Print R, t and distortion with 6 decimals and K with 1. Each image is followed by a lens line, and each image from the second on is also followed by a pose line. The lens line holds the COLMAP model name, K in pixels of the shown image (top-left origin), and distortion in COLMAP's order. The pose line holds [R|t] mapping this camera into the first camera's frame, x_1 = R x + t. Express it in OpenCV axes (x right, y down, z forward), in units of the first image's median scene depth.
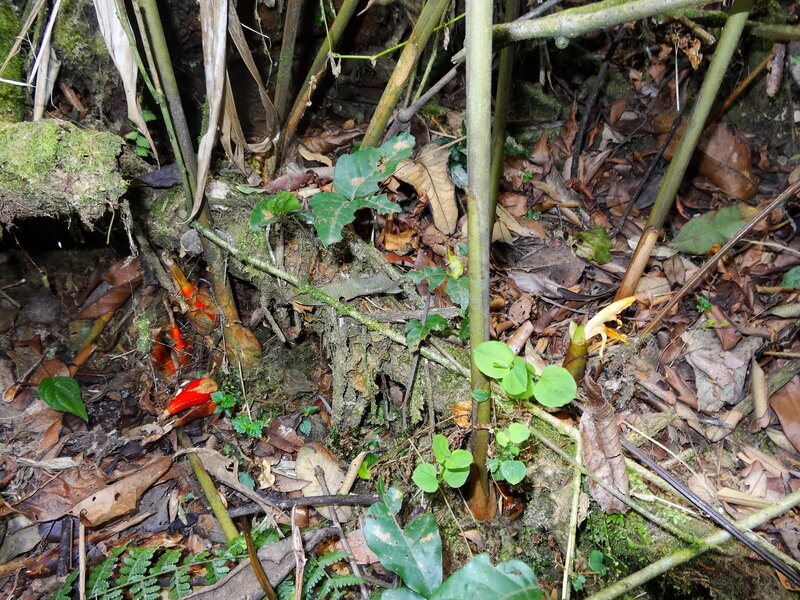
lens RADIAL K [[587.7, 0, 400.0], [0, 587.7, 300.0], [0, 0, 1]] dist [0.006584, -0.002685]
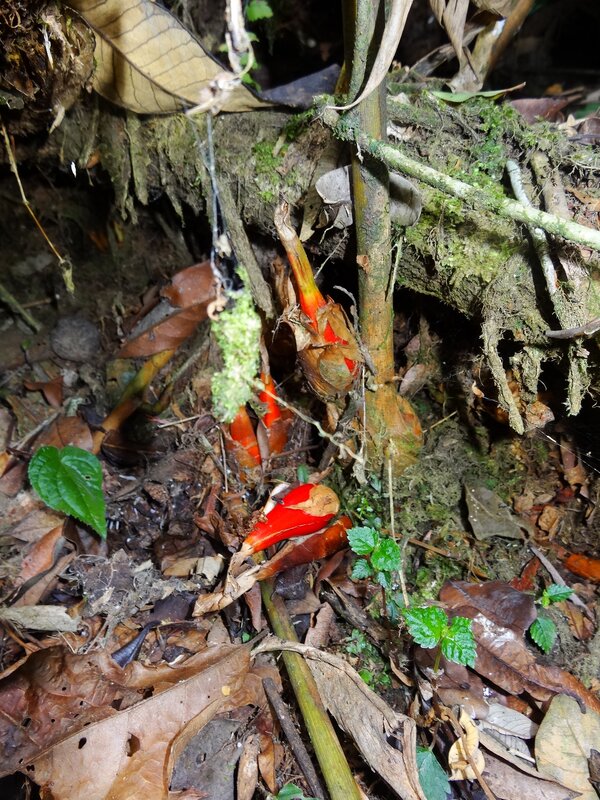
lens RADIAL K [[587.7, 0, 300.0], [0, 587.7, 400.0], [0, 0, 1]] dist [0.006584, -0.002685]
pose [[0.962935, 0.103424, -0.249117, -0.220367], [-0.100354, 0.994637, 0.025031, 0.046414], [0.250370, 0.000896, 0.968150, 0.483031]]
